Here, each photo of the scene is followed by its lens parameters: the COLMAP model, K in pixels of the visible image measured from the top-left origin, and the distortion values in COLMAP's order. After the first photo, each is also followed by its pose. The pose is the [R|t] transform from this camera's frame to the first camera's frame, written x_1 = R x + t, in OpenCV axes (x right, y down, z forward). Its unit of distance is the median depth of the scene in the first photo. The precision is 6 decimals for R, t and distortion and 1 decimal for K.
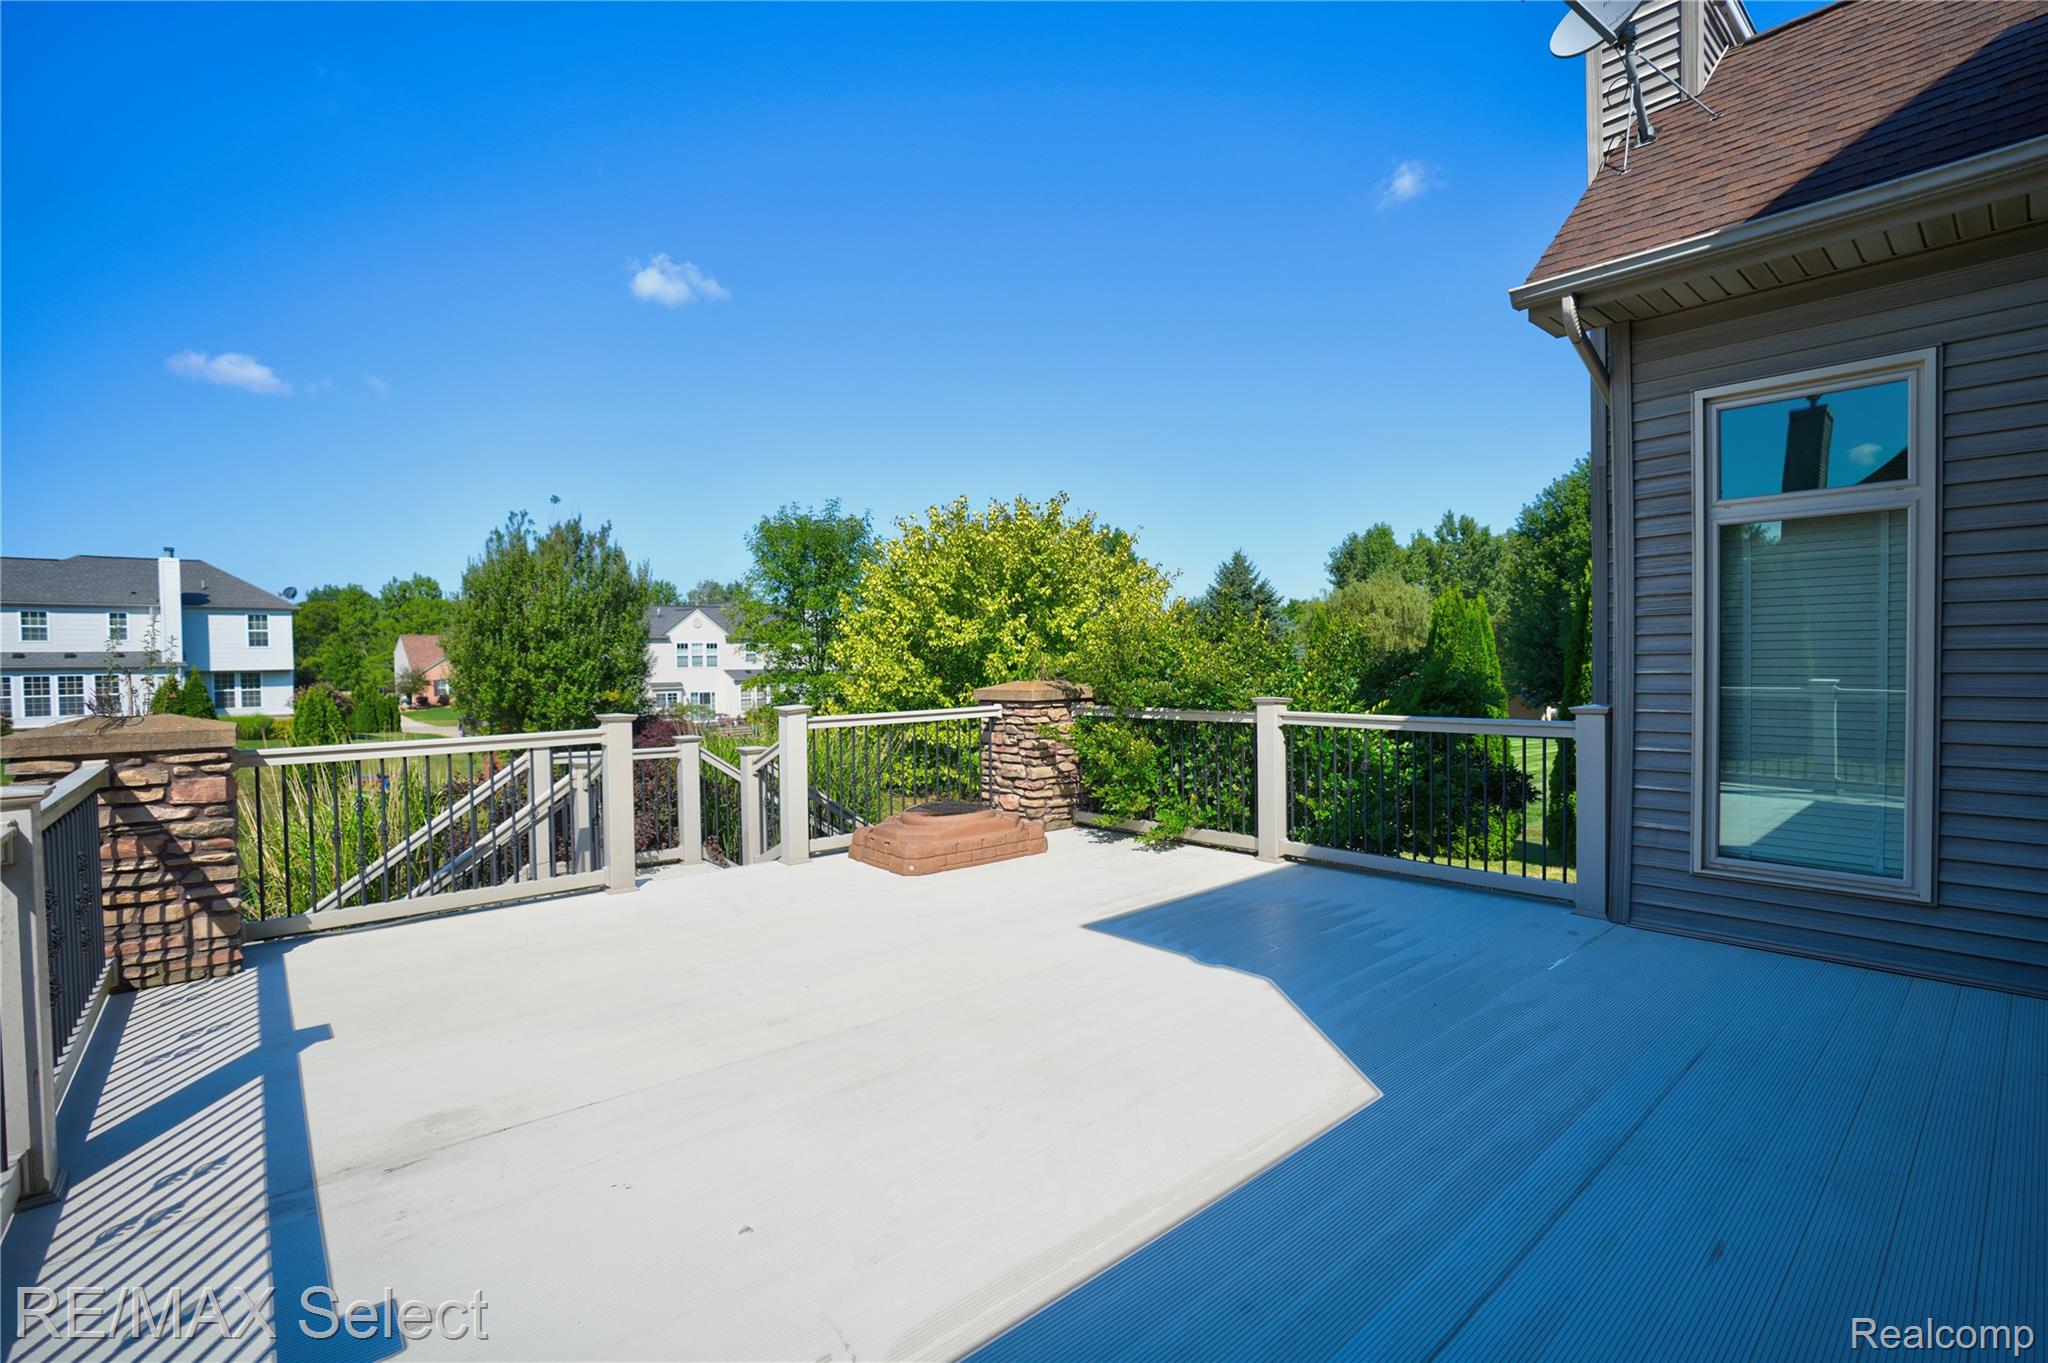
lens RADIAL K [[945.9, 0, 1035.1], [0, 945.9, 672.4], [0, 0, 1]] dist [-0.057516, 0.018629]
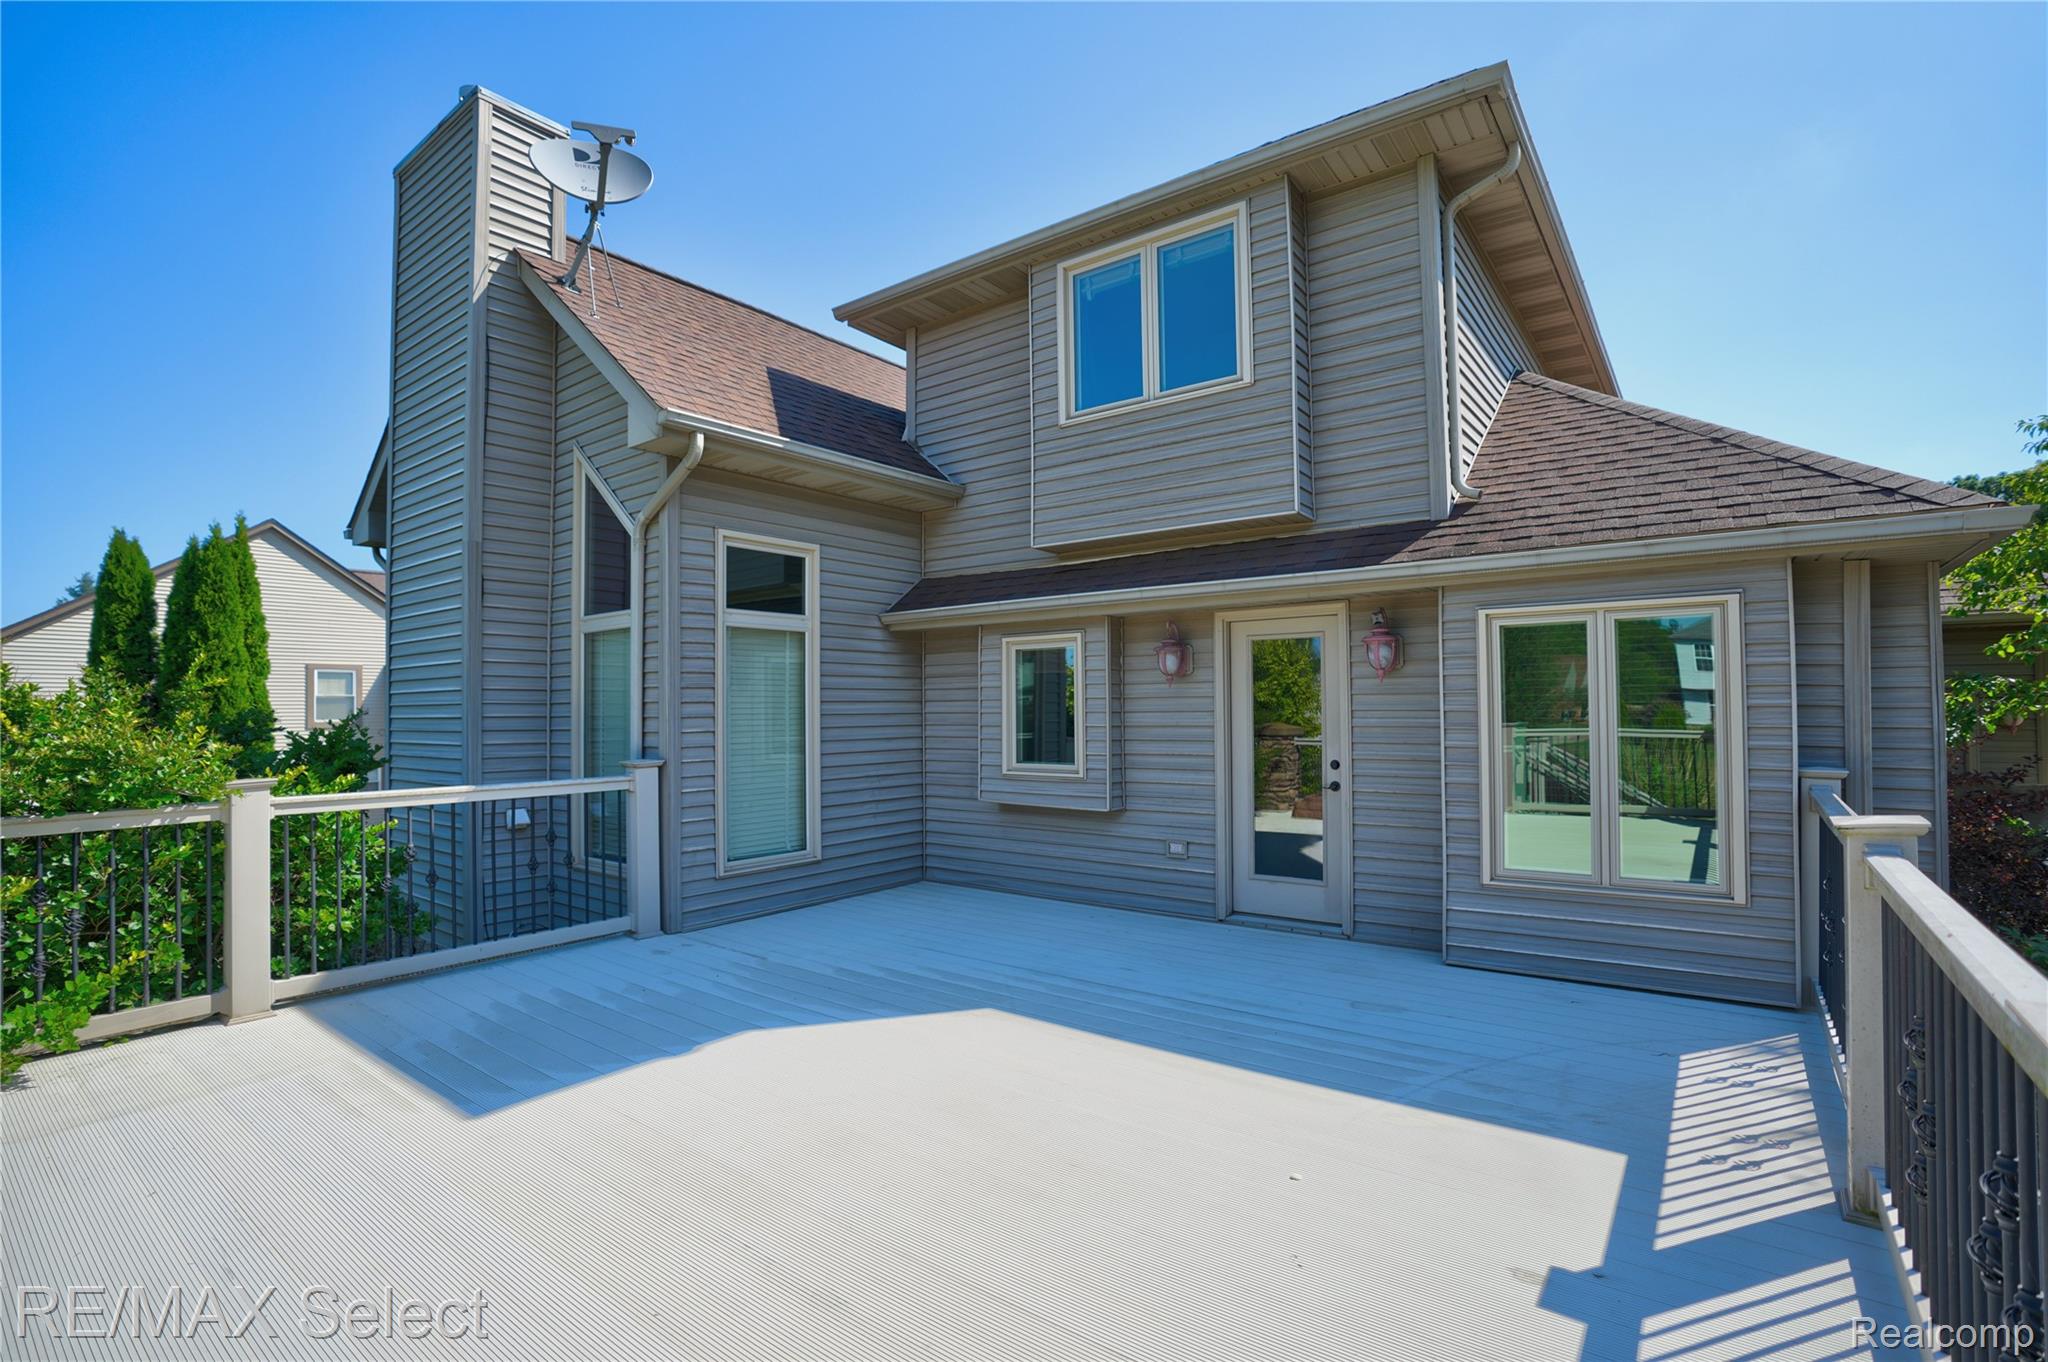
lens RADIAL K [[945.9, 0, 1009.2], [0, 945.9, 701.5], [0, 0, 1]] dist [-0.057516, 0.018629]
pose [[-0.171690, 0.026540, 0.984793, -0.430600], [0.030790, 0.999293, -0.021563, -0.000067], [-0.984670, 0.026620, -0.172386, 0.470554]]
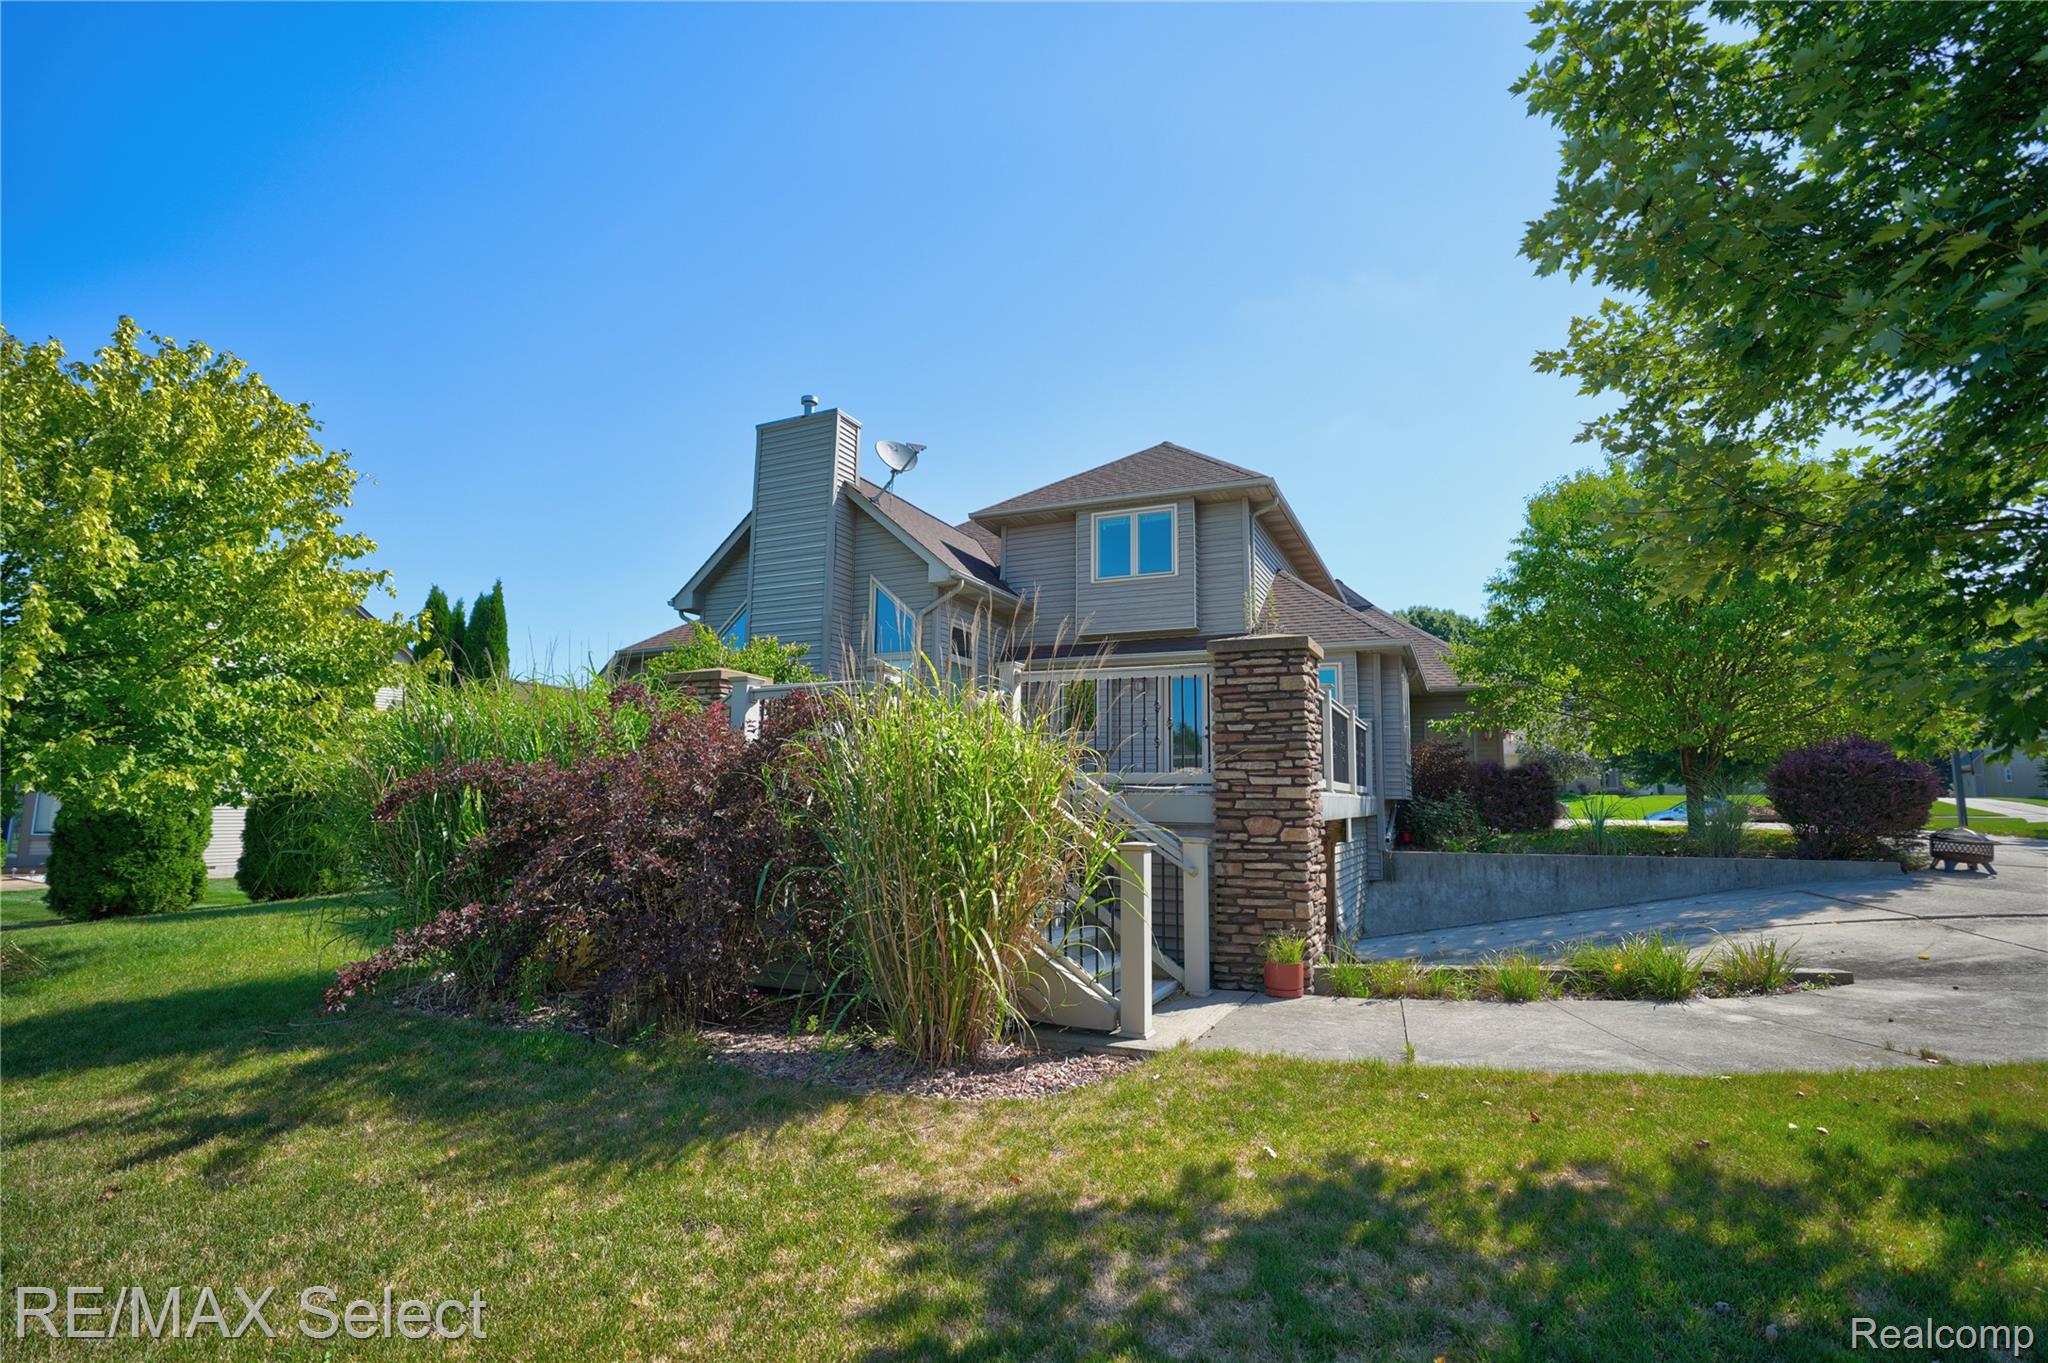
lens RADIAL K [[945.9, 0, 1020.5], [0, 945.9, 690.7], [0, 0, 1]] dist [-0.057516, 0.018629]
pose [[-0.376635, 0.117711, 0.918853, -1.349932], [0.012097, 0.992434, -0.122178, 0.198335], [-0.926283, -0.034901, -0.375209, 1.157272]]
